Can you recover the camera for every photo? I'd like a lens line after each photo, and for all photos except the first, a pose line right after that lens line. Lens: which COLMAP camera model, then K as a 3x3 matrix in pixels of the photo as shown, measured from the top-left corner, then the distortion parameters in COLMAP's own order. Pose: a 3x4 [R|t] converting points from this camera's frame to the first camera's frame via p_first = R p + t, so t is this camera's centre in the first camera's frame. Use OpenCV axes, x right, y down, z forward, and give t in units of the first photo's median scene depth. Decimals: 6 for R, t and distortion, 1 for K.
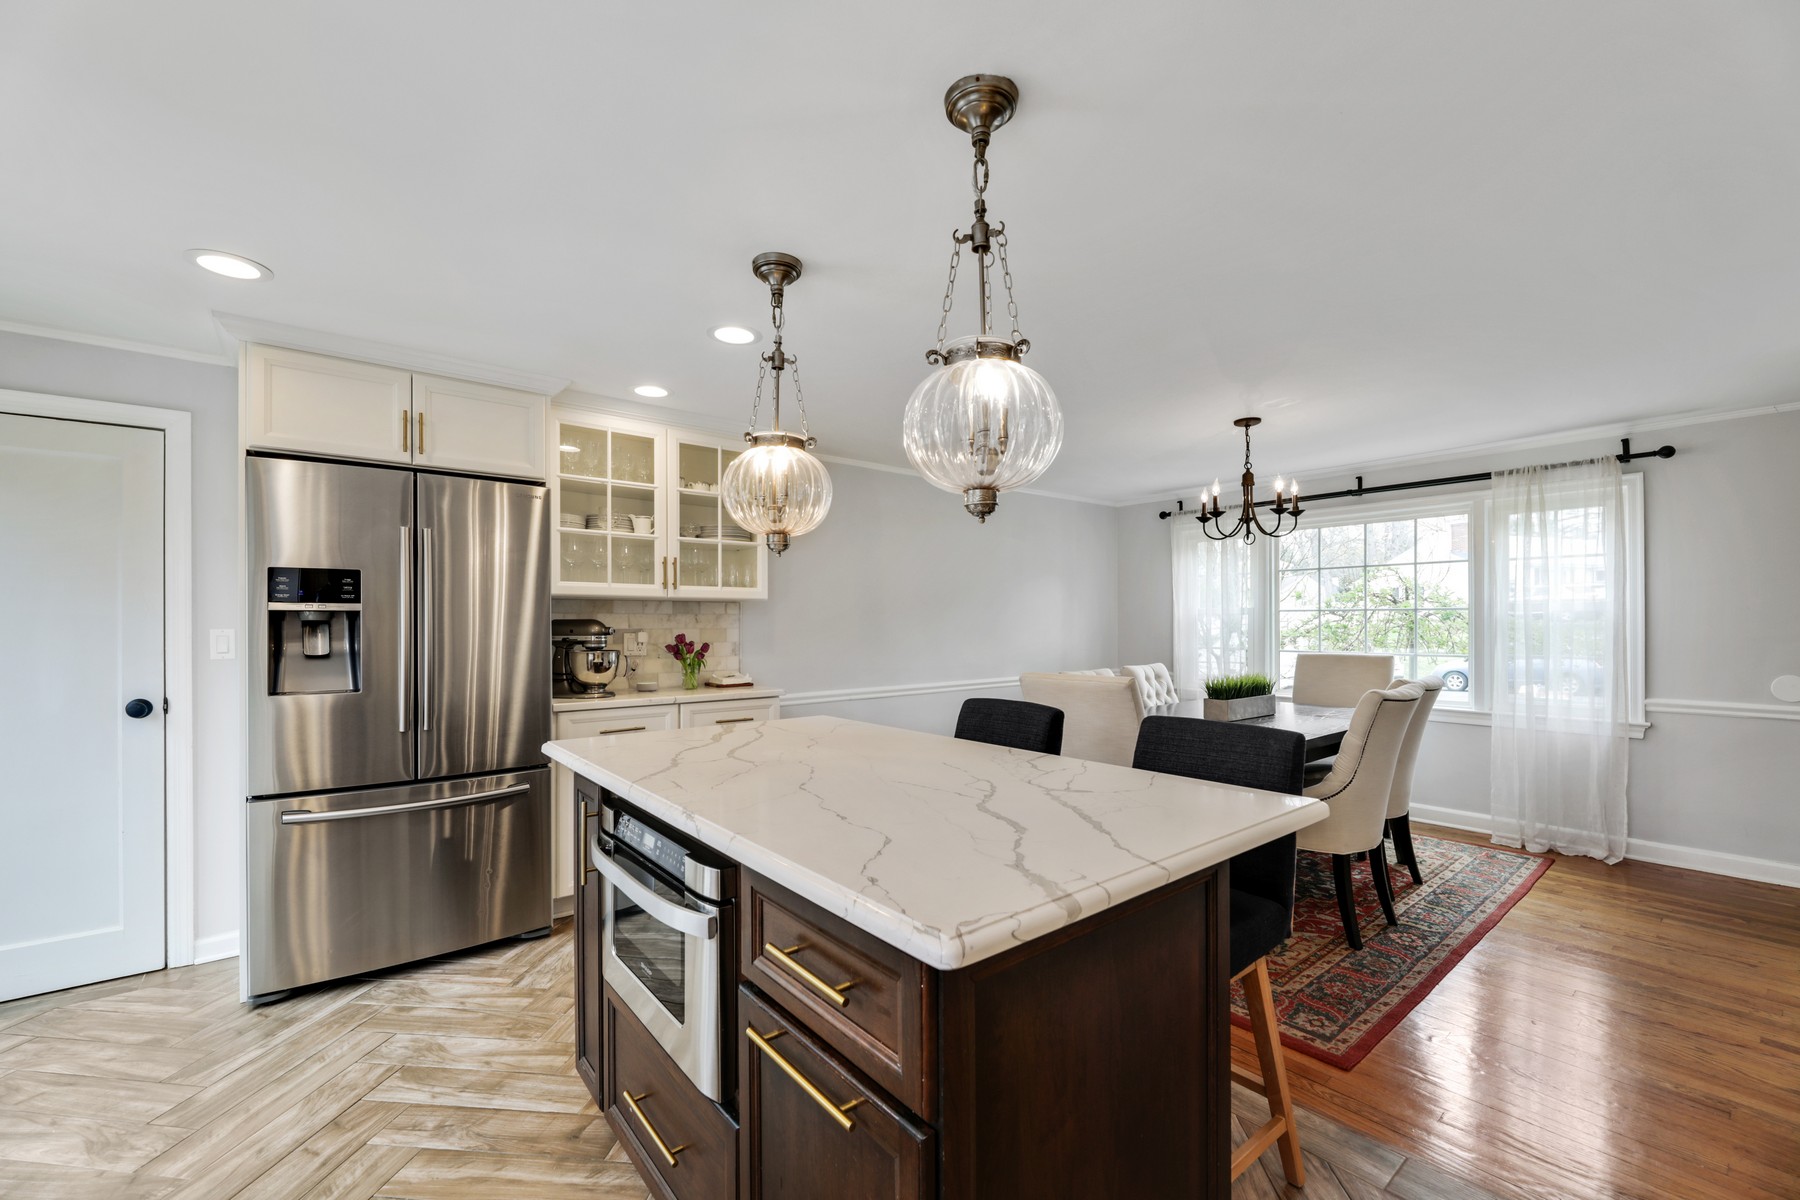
lens RADIAL K [[734.2, 0, 899.1], [0, 734.2, 625.4], [0, 0, 1]] dist [0.000324, -0.003527]
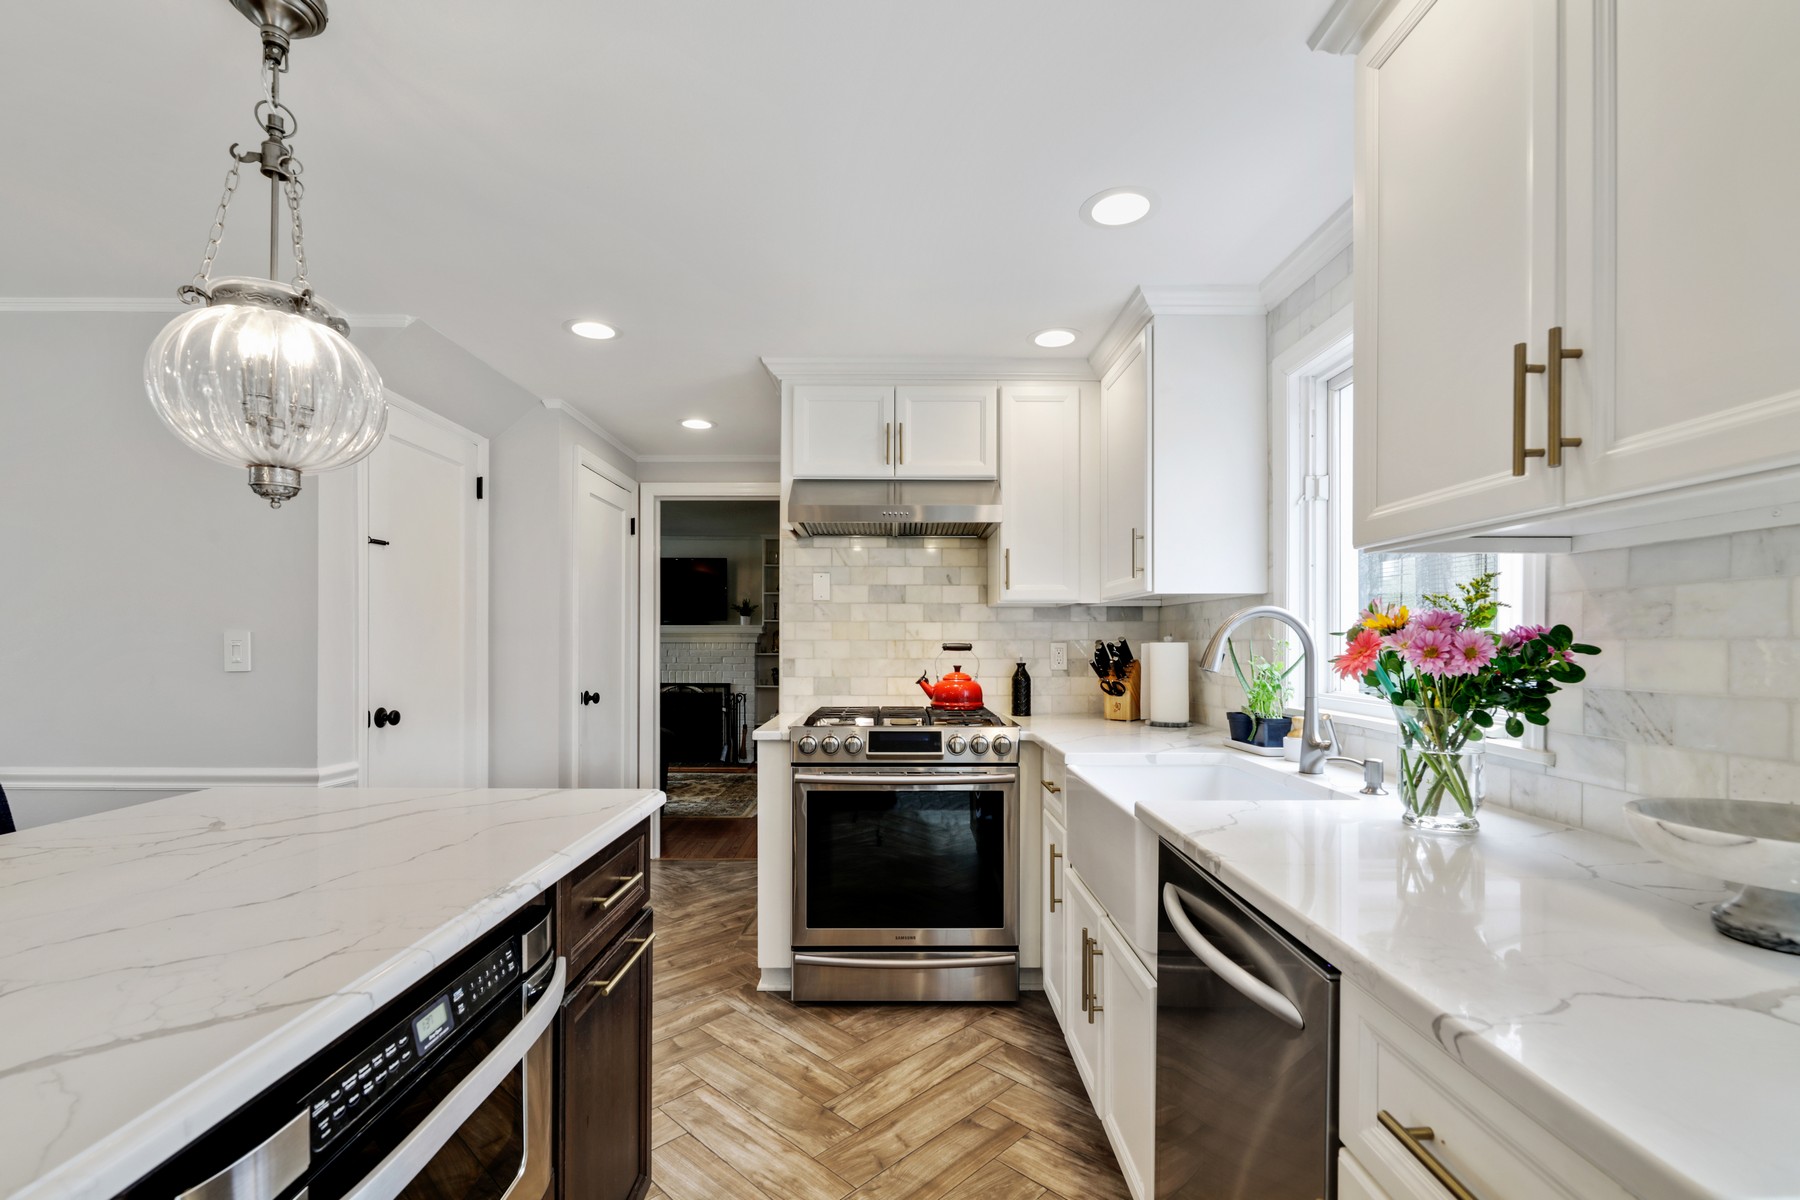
lens RADIAL K [[796.1, 0, 896.6], [0, 796.1, 643.1], [0, 0, 1]] dist [-0.000653, -0.000444]
pose [[-0.782441, -0.000021, 0.622725, -0.437464], [0.001611, 0.999997, 0.002059, 0.004471], [-0.622723, 0.002615, -0.782438, 0.558736]]
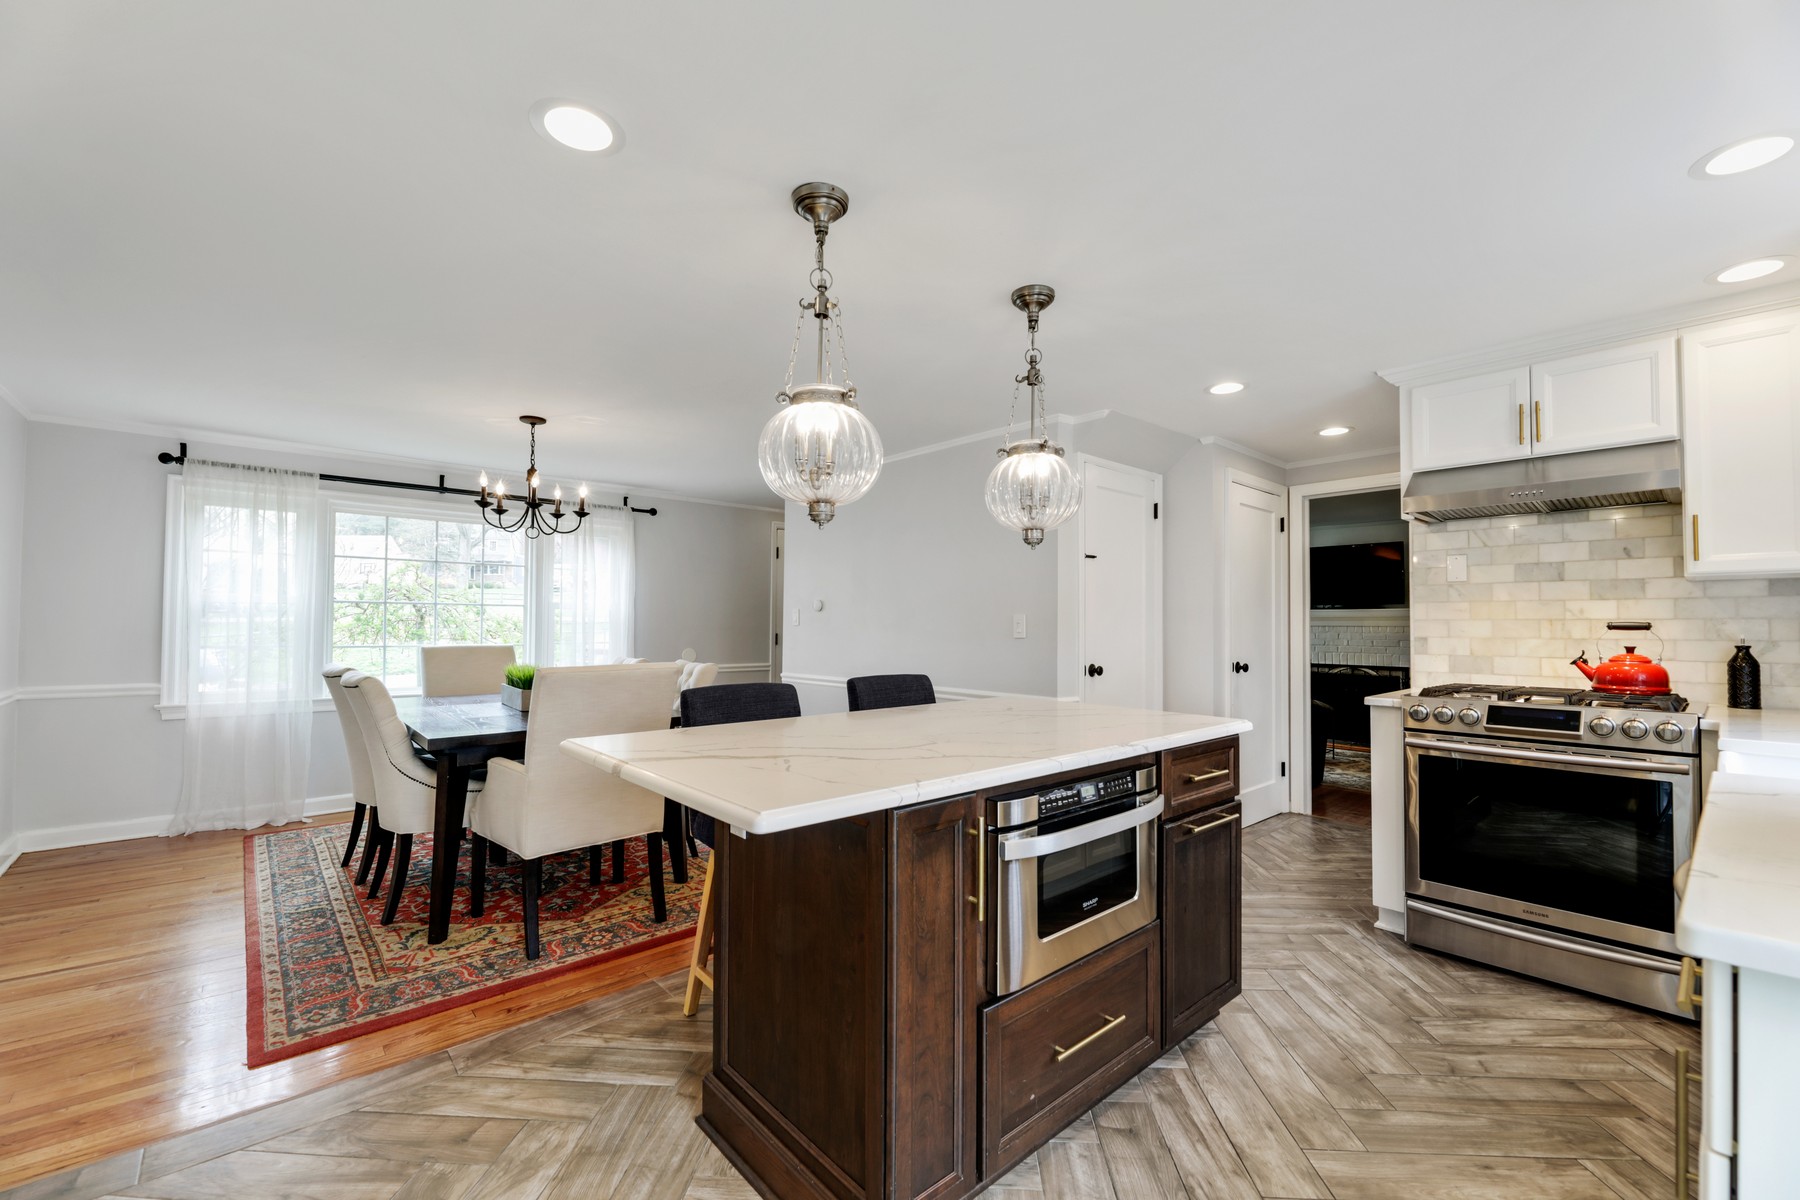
lens RADIAL K [[734.2, 0, 903.7], [0, 734.2, 605.9], [0, 0, 1]] dist [0.000324, -0.003527]
pose [[-0.048668, 0.028531, 0.998407, -0.671645], [-0.003684, 0.999580, -0.028744, 0.015199], [-0.998808, -0.005077, -0.048542, 0.605289]]
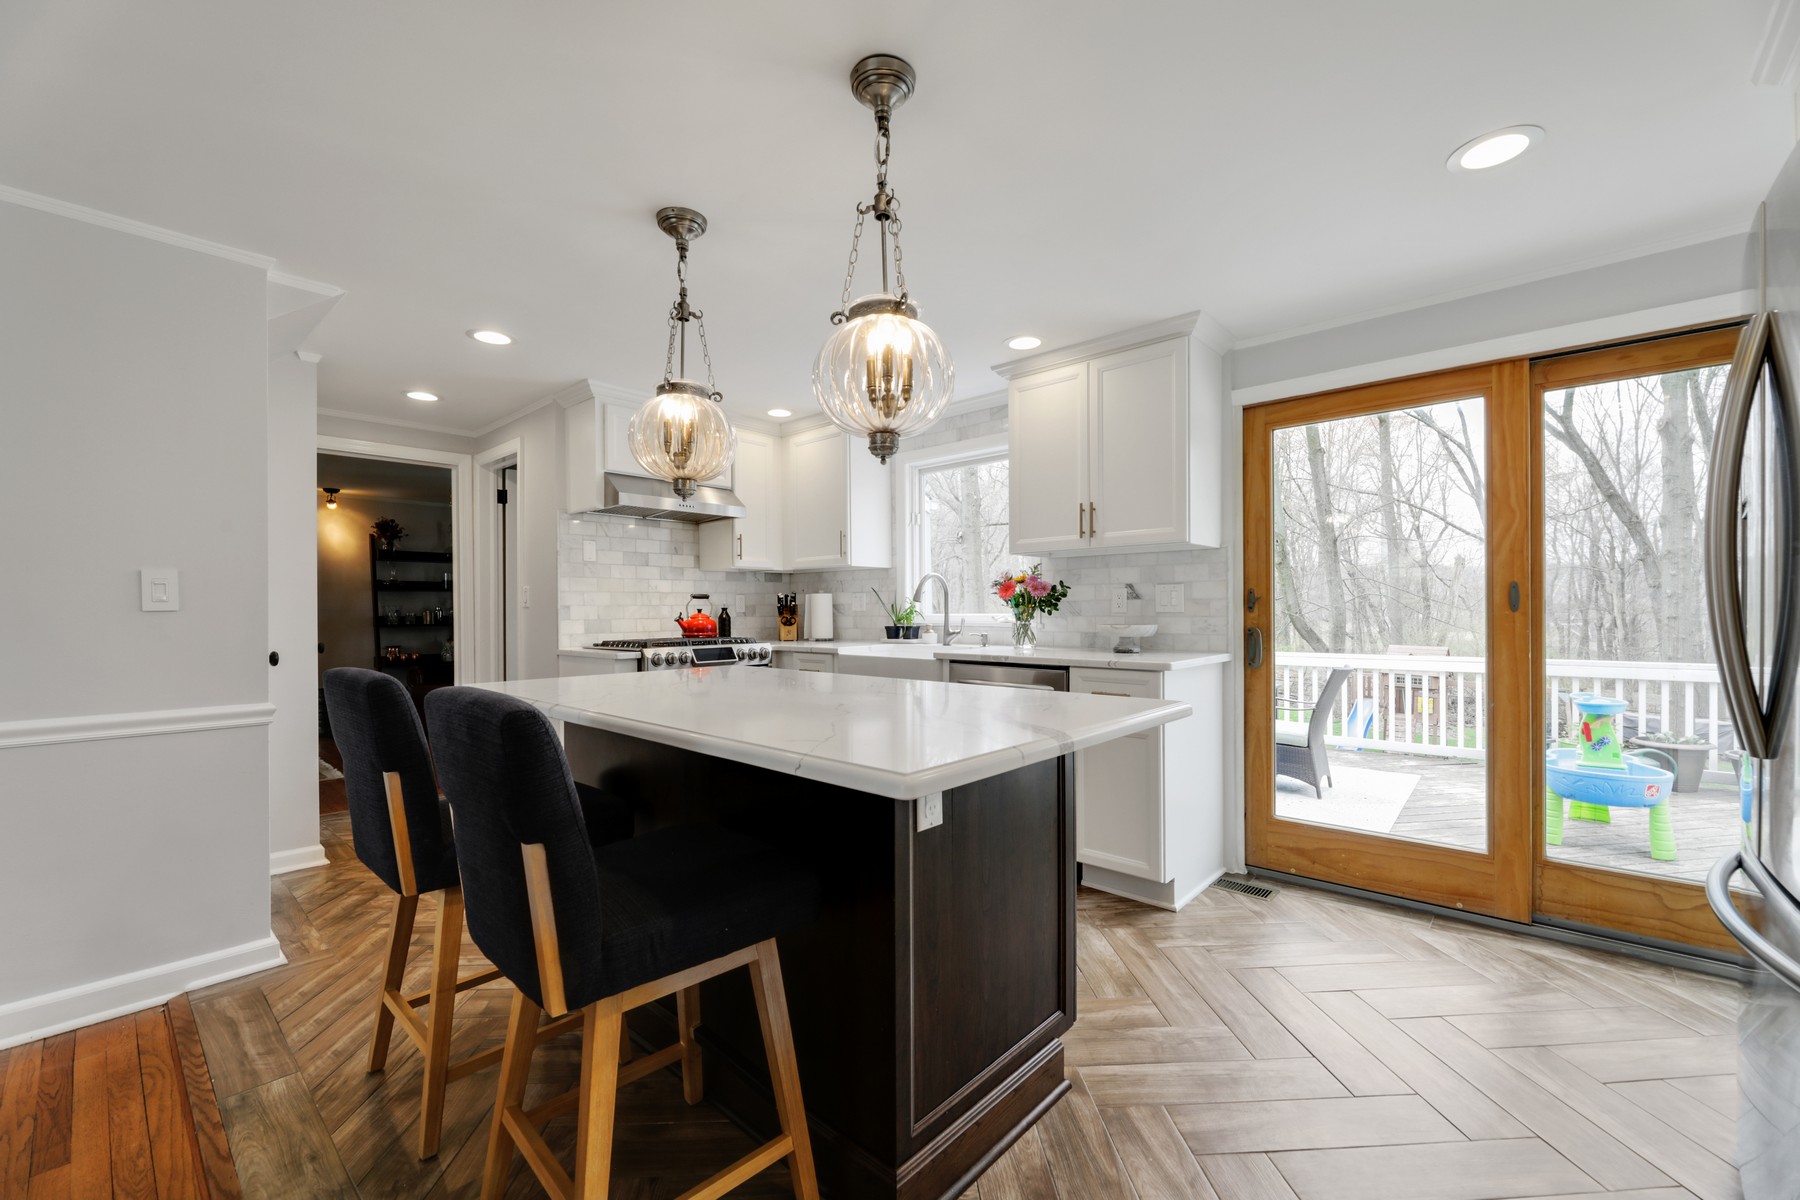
lens RADIAL K [[734.2, 0, 894.1], [0, 734.2, 613.3], [0, 0, 1]] dist [0.000324, -0.003527]
pose [[-0.988060, 0.010419, -0.153717, -0.032650], [0.009504, 0.999932, 0.006691, 0.036743], [0.153776, 0.005150, -0.988092, 1.133132]]
